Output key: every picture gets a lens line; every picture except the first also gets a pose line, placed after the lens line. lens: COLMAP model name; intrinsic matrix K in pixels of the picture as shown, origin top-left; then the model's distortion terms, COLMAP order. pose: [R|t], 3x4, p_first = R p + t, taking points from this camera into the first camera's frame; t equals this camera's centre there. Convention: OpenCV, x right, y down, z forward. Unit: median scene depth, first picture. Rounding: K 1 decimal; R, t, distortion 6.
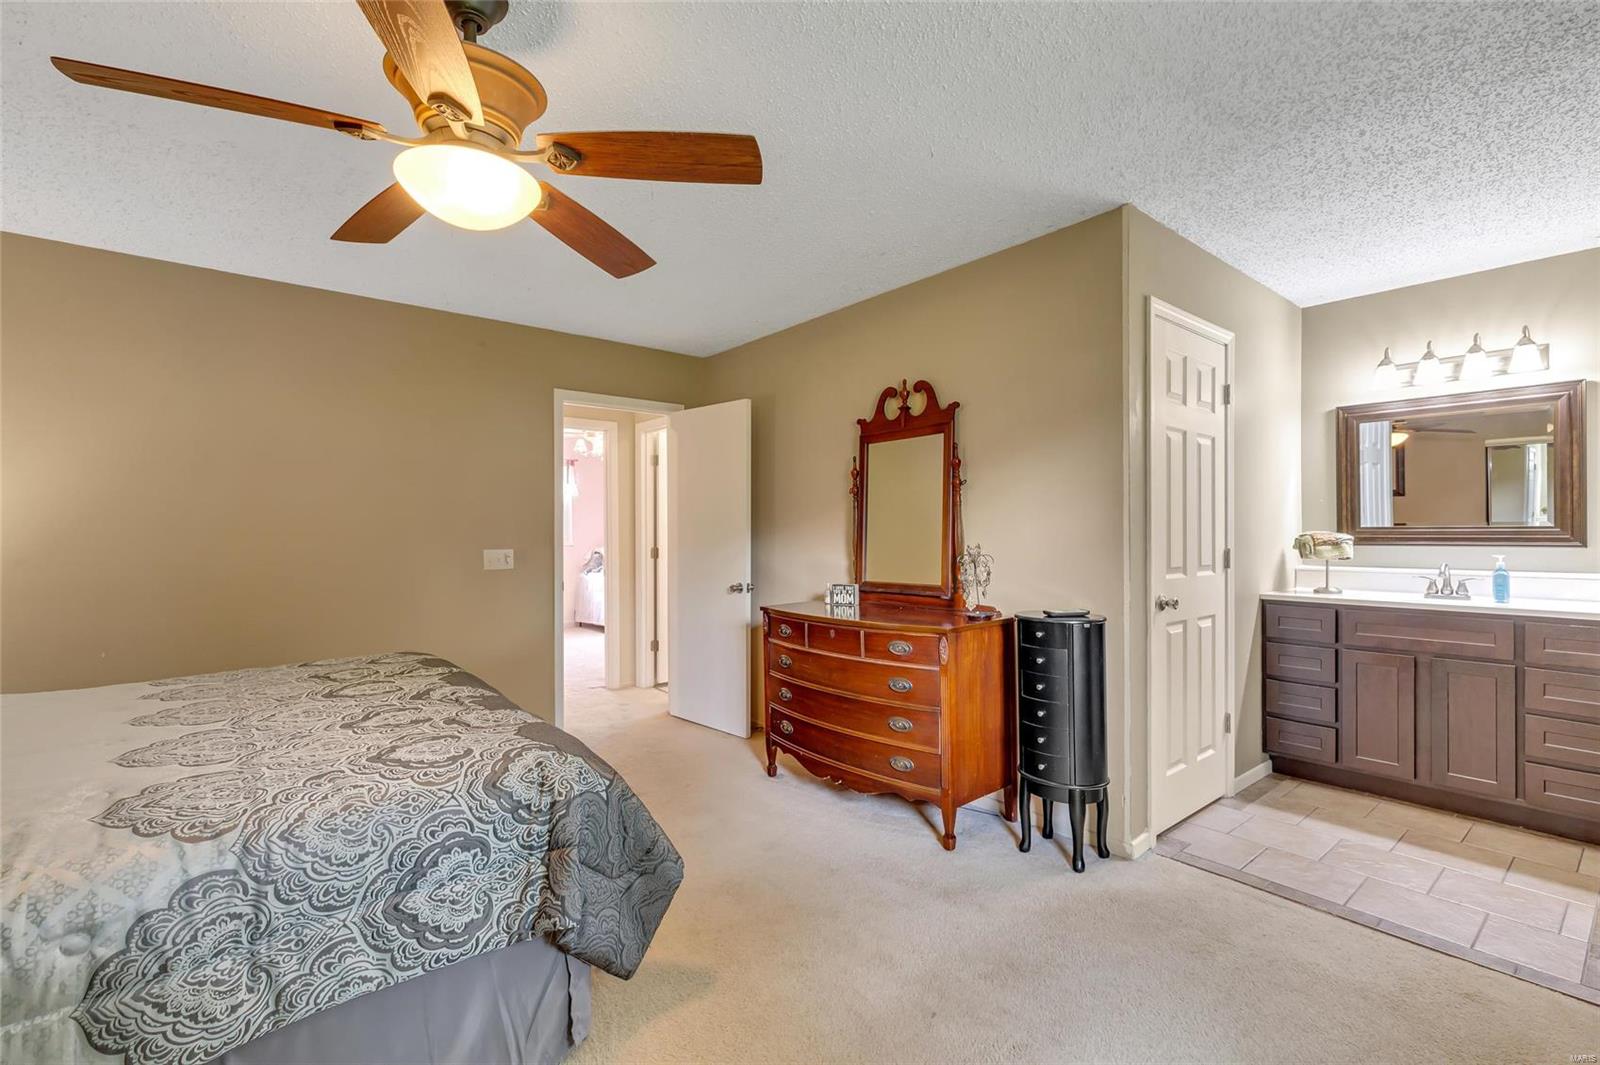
lens RADIAL K [[701.0, 0, 782.6], [0, 701.0, 530.5], [0, 0, 1]] dist [-0.015019, -0.000170]
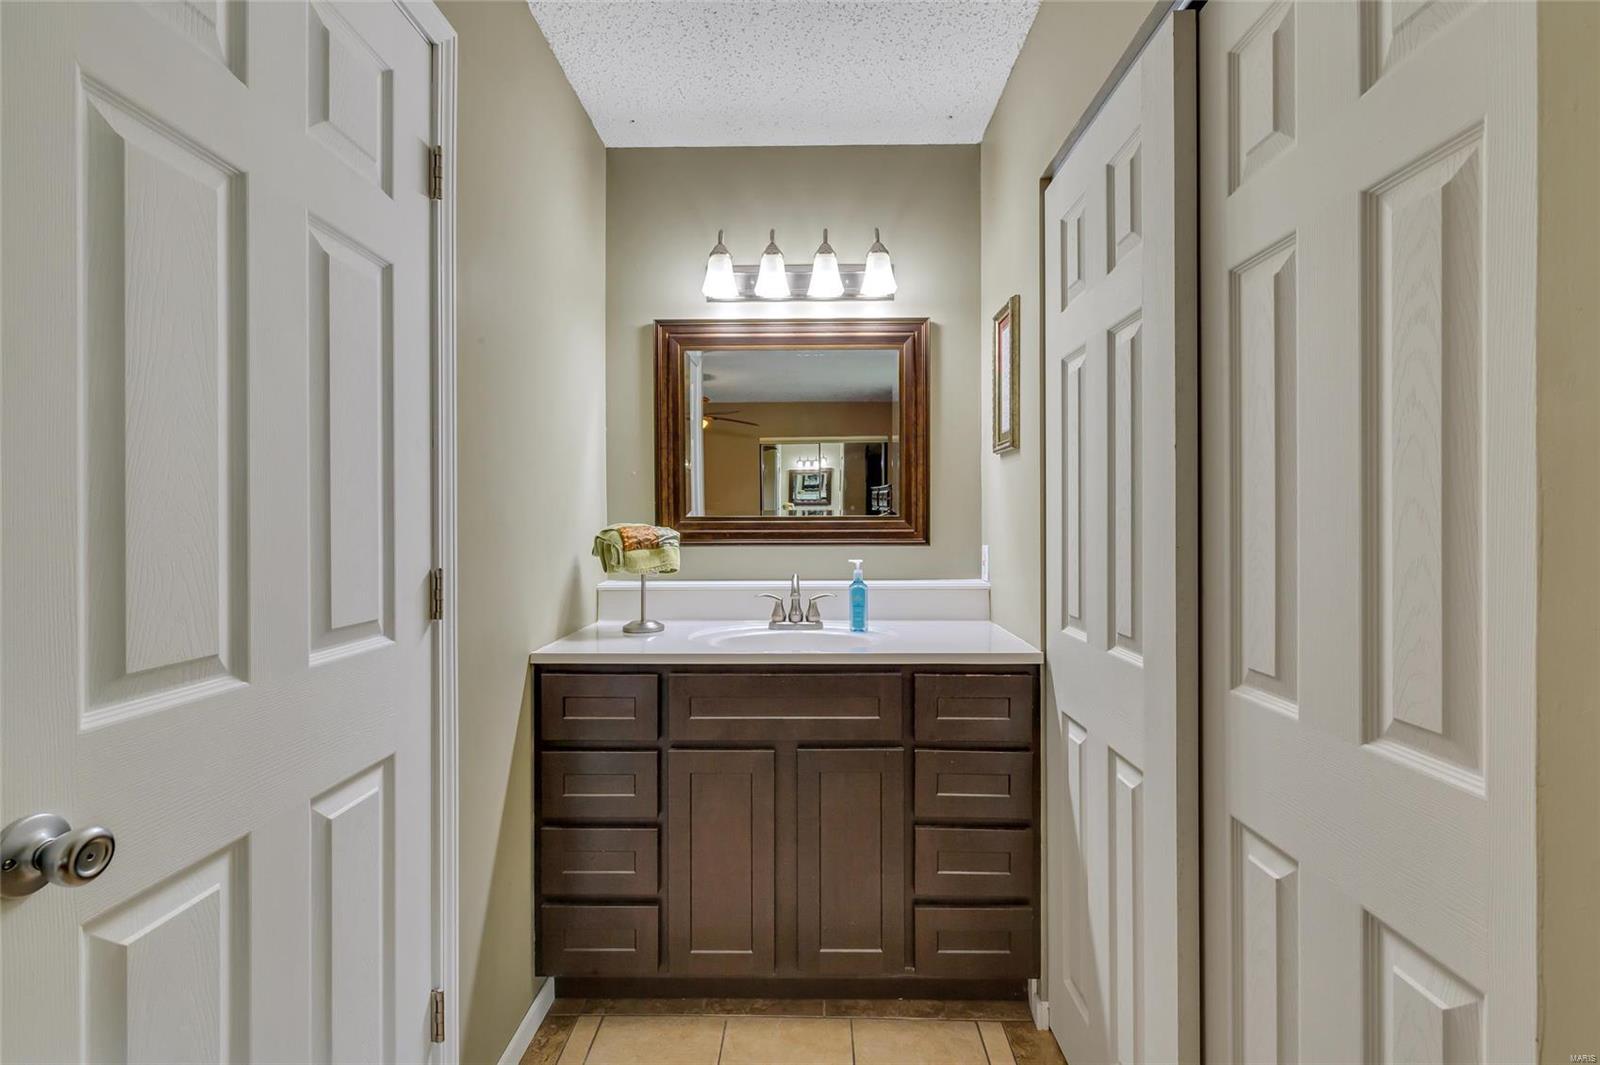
lens RADIAL K [[826.1, 0, 805.2], [0, 826.1, 527.7], [0, 0, 1]] dist [0.000409, -0.000330]
pose [[0.650287, -0.004855, 0.759673, 0.377001], [-0.000304, 0.999978, 0.006651, 0.000036], [-0.759688, -0.004556, 0.650271, 0.485120]]
